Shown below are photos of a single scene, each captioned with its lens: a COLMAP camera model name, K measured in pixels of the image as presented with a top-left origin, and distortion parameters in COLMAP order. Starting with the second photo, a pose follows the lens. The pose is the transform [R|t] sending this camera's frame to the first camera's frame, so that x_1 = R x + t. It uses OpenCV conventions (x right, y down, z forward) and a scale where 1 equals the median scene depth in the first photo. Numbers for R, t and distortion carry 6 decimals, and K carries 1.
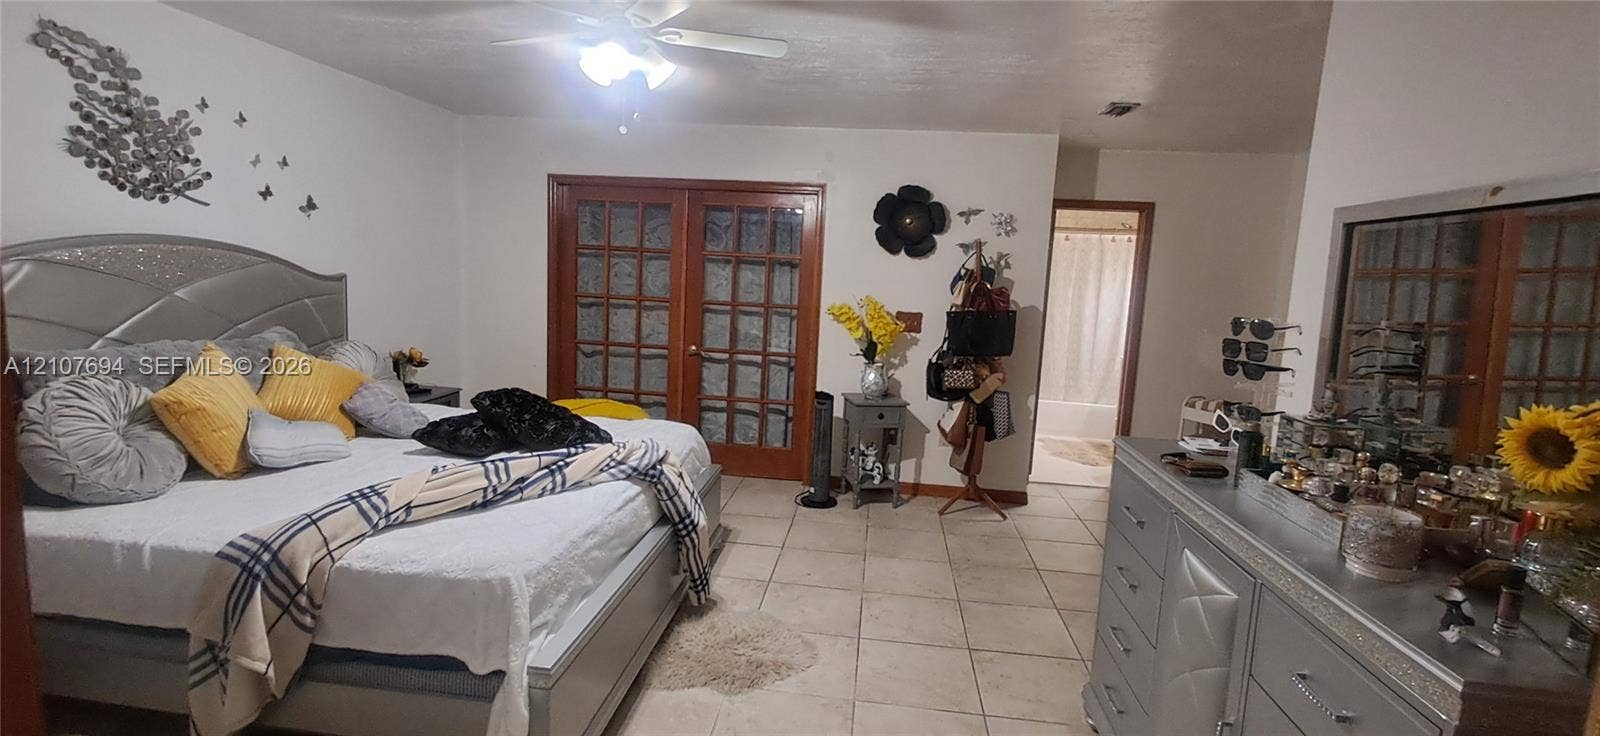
lens RADIAL K [[735.8, 0, 800.3], [0, 735.8, 365.2], [0, 0, 1]] dist [0.004850, 0.002696]
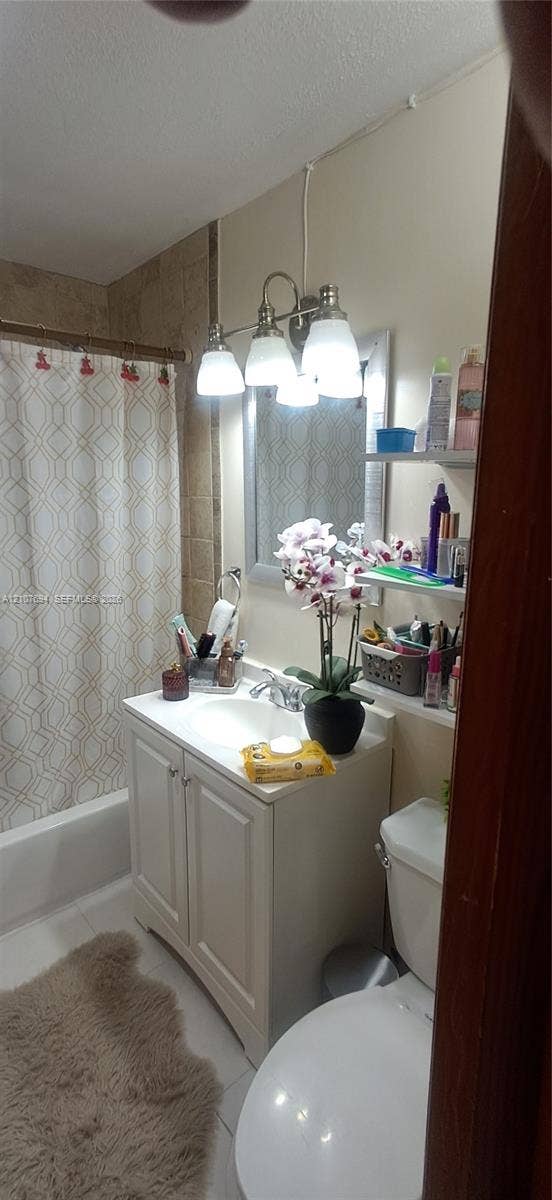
lens RADIAL K [[551.8, 0, 279.5], [0, 551.8, 600.0], [0, 0, 1]] dist [0.004850, 0.002696]
pose [[0.678549, -0.183830, 0.711181, 0.296418], [0.120365, 0.982918, 0.139227, -0.084360], [-0.724627, -0.008871, 0.689085, 0.739099]]
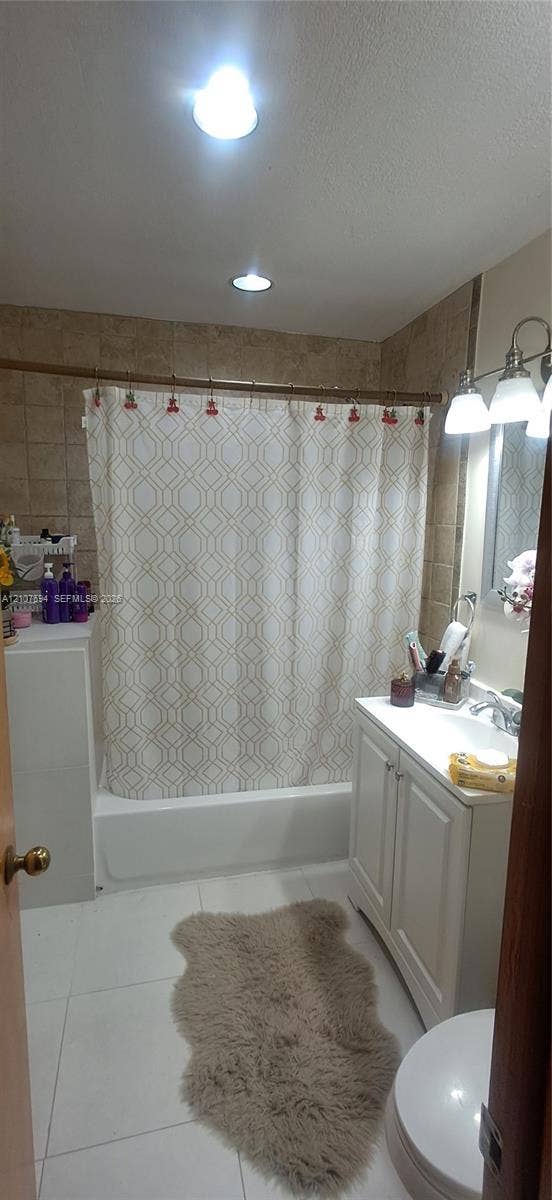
lens RADIAL K [[551.8, 0, 277.5], [0, 551.8, 595.2], [0, 0, 1]] dist [0.004850, 0.002696]
pose [[0.939046, -0.077615, 0.334917, 0.287548], [0.069446, 0.996924, 0.036318, -0.080342], [-0.336705, -0.010845, 0.941548, 0.705510]]
